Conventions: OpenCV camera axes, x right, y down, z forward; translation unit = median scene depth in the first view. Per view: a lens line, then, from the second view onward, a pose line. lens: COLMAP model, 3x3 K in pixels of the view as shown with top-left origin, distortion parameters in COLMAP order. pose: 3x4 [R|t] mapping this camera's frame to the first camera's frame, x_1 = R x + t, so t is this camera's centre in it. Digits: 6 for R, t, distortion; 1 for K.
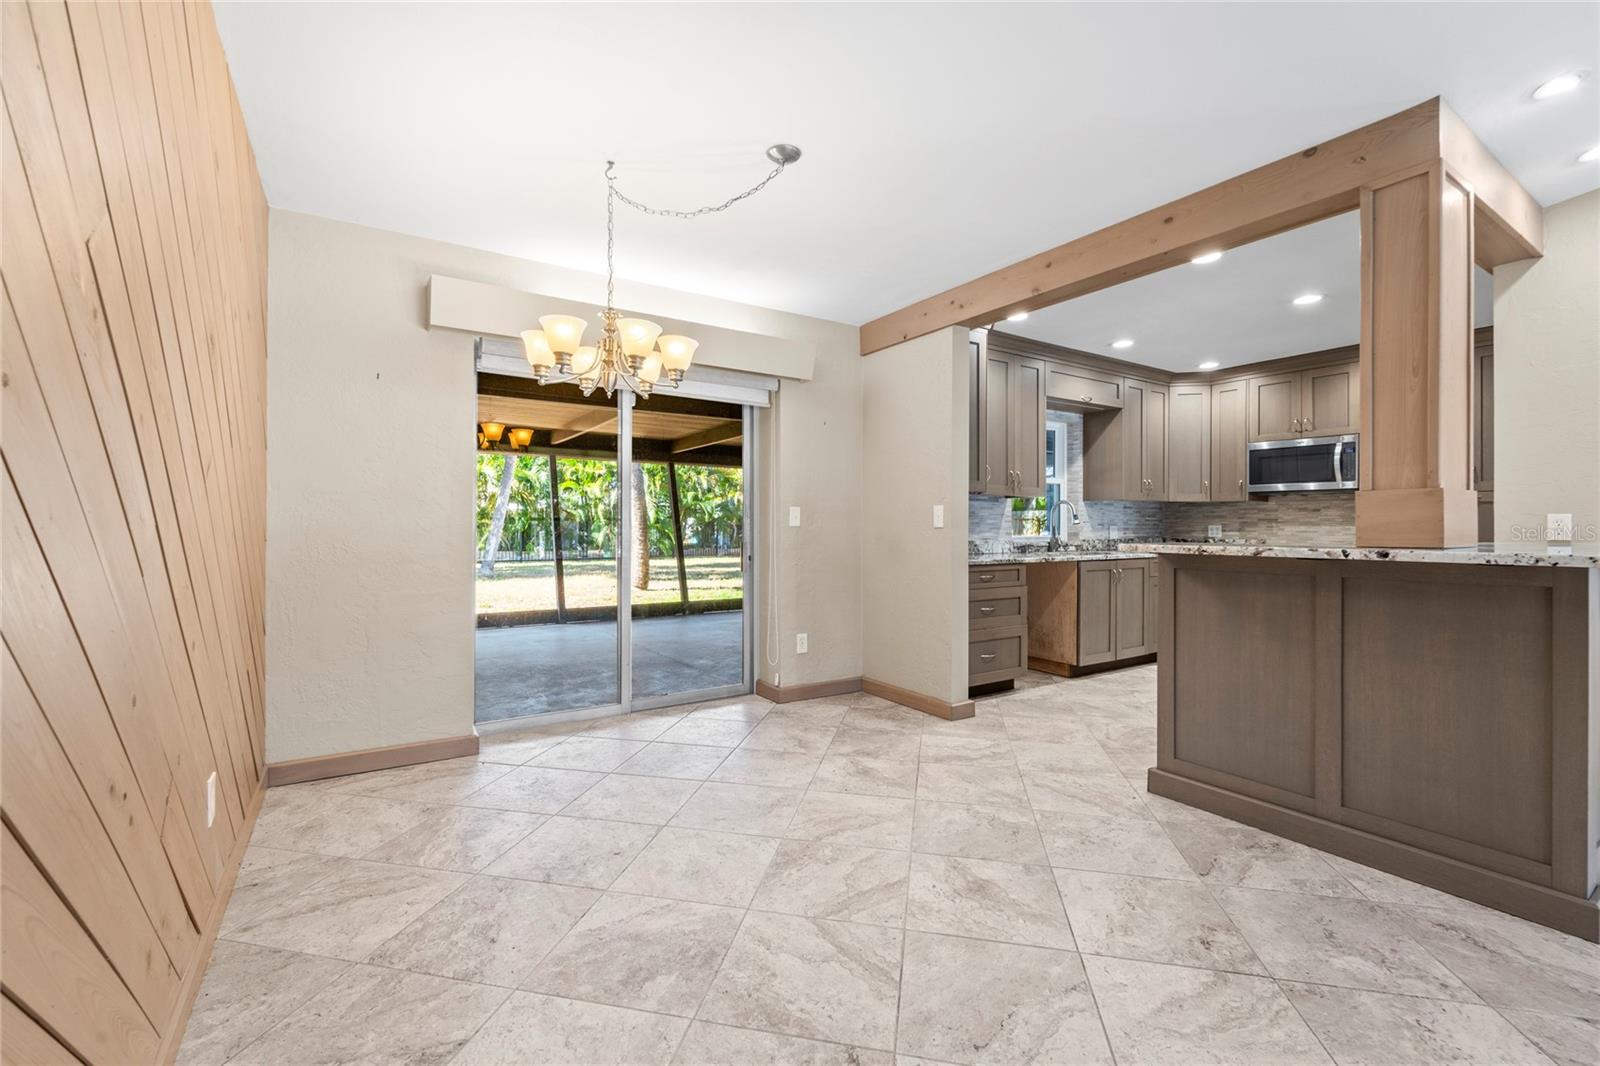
lens RADIAL K [[658.9, 0, 774.0], [0, 658.9, 534.9], [0, 0, 1]] dist [-0.002468, -0.000734]
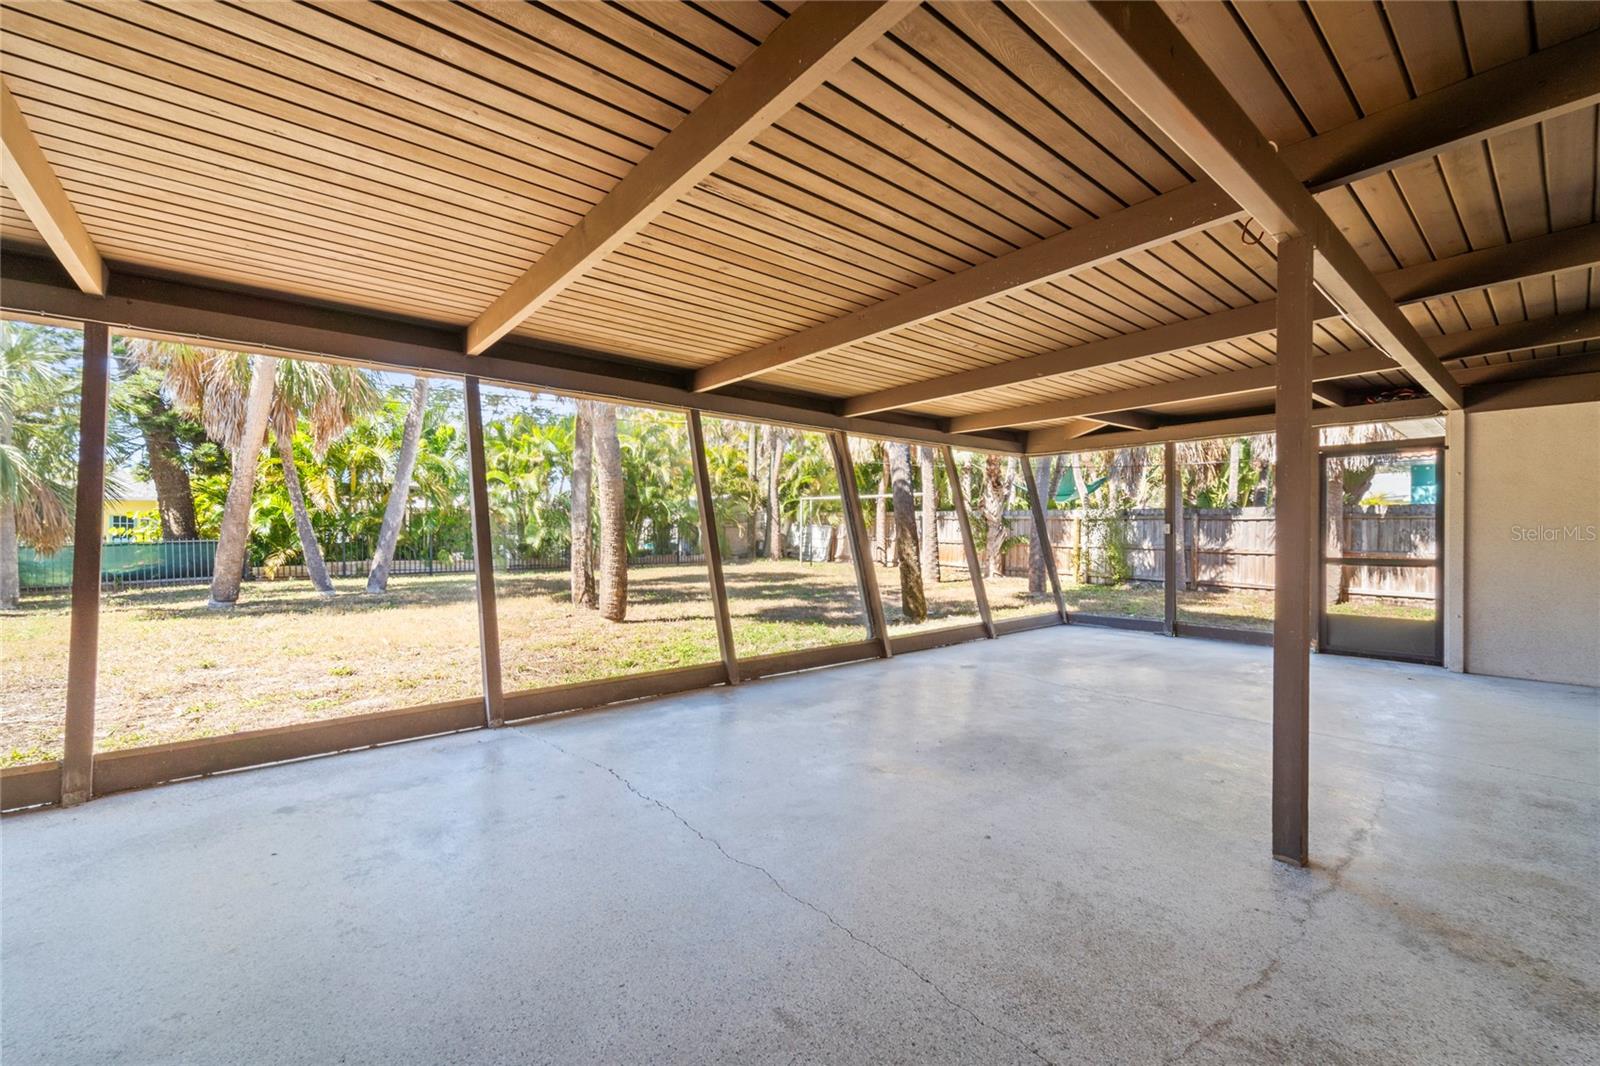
lens RADIAL K [[658.9, 0, 795.7], [0, 658.9, 535.8], [0, 0, 1]] dist [-0.002468, -0.000734]
pose [[0.991511, -0.006657, 0.129852, -0.209124], [0.008171, 0.999905, -0.011126, 0.026252], [-0.129765, 0.012092, 0.991471, 0.627791]]
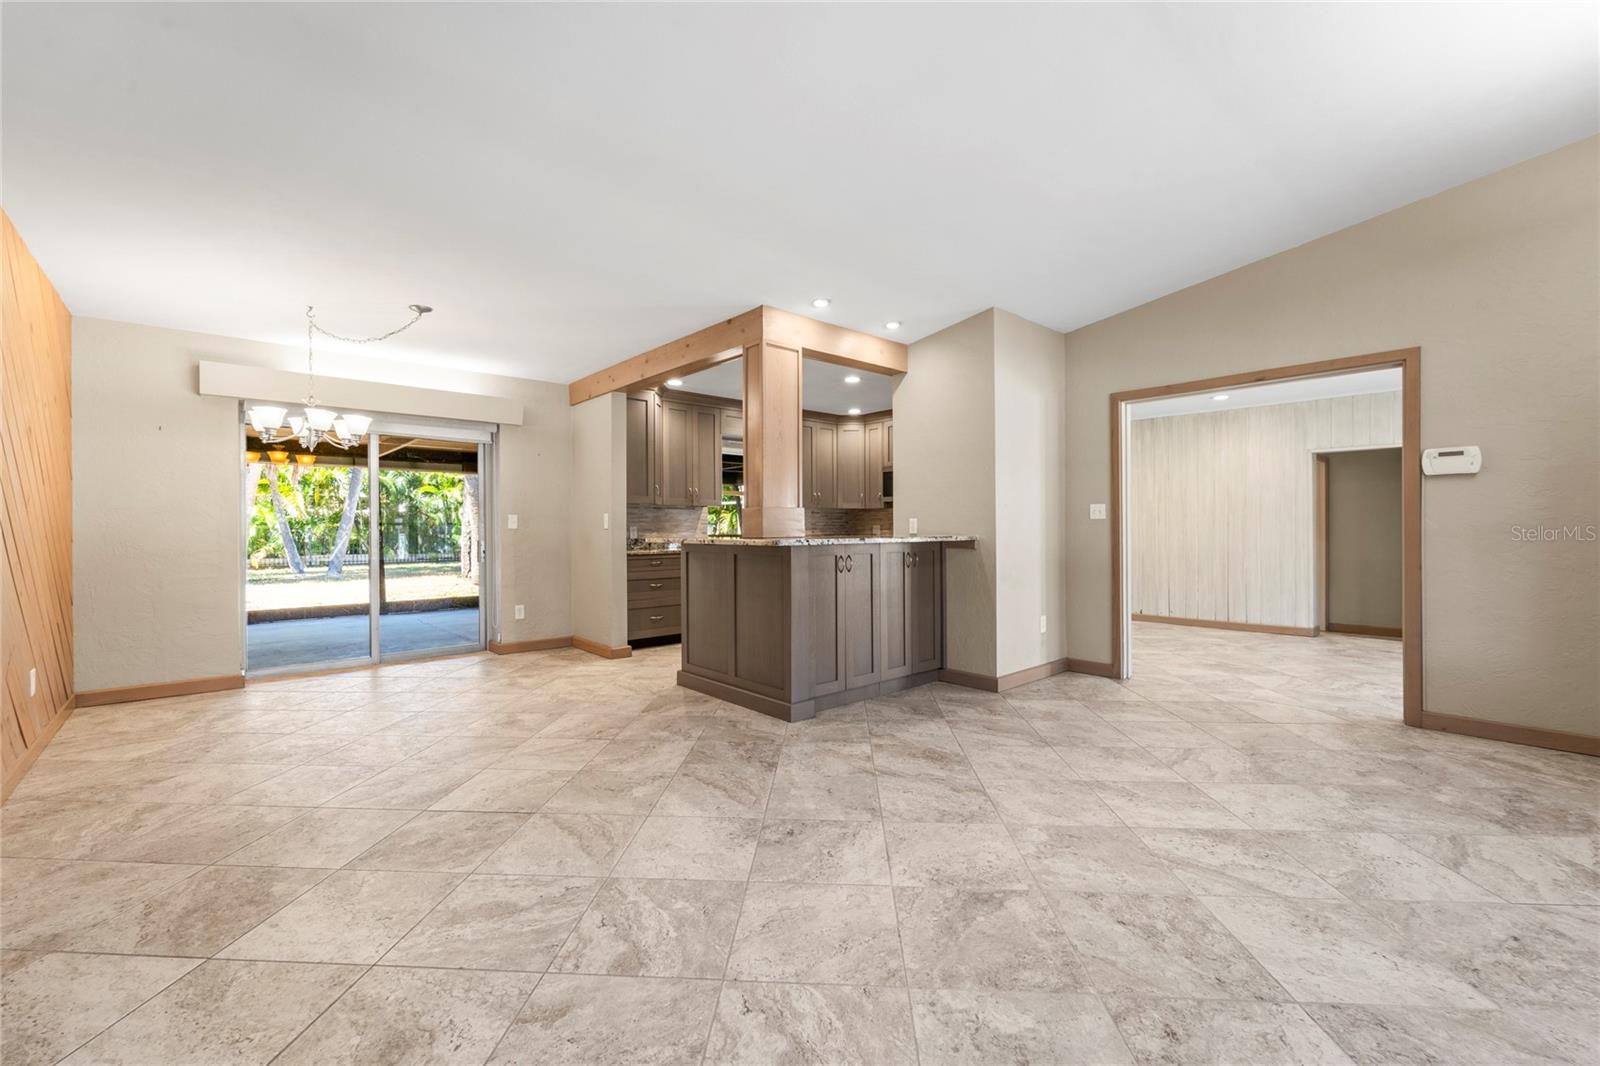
lens RADIAL K [[658.9, 0, 791.0], [0, 658.9, 540.5], [0, 0, 1]] dist [-0.002468, -0.000734]
pose [[0.987393, -0.010154, 0.157964, 0.291986], [0.009112, 0.999932, 0.007319, 0.004973], [-0.158028, -0.005787, 0.987418, -0.351872]]
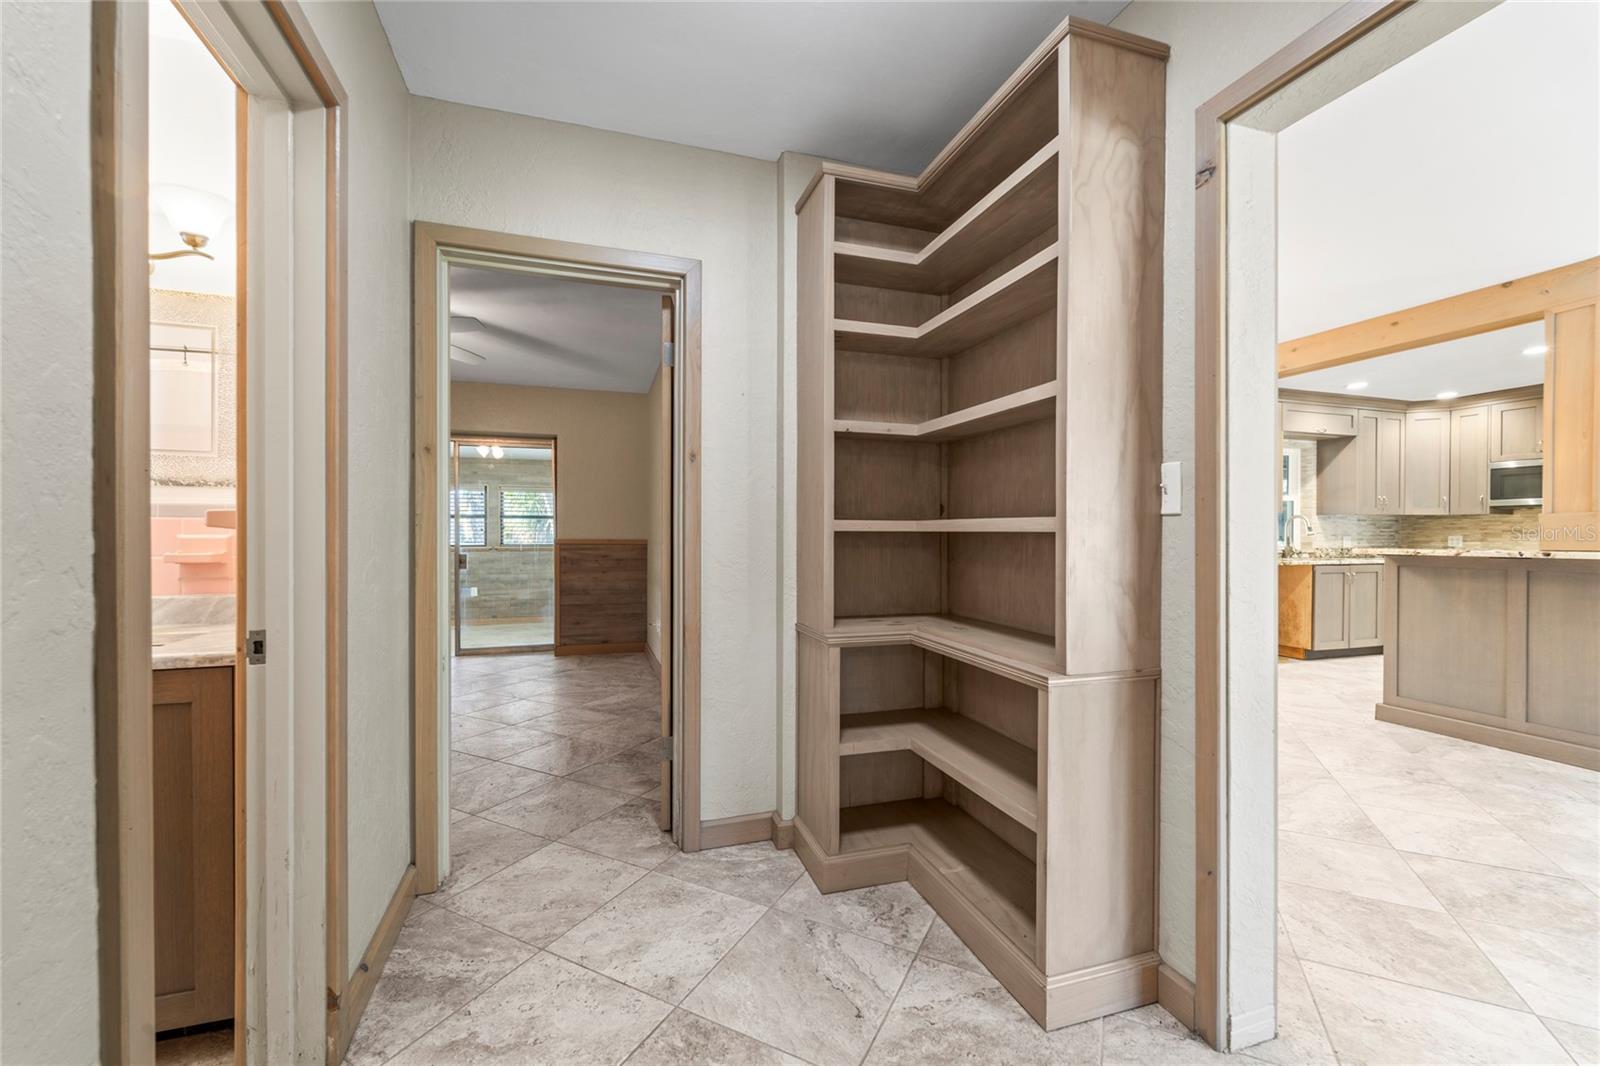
lens RADIAL K [[658.9, 0, 771.2], [0, 658.9, 543.7], [0, 0, 1]] dist [-0.002468, -0.000734]
pose [[0.970967, 0.005582, -0.239147, -0.185086], [-0.005803, 0.999983, -0.000222, 0.005263], [0.239142, 0.001604, 0.970983, -0.352069]]
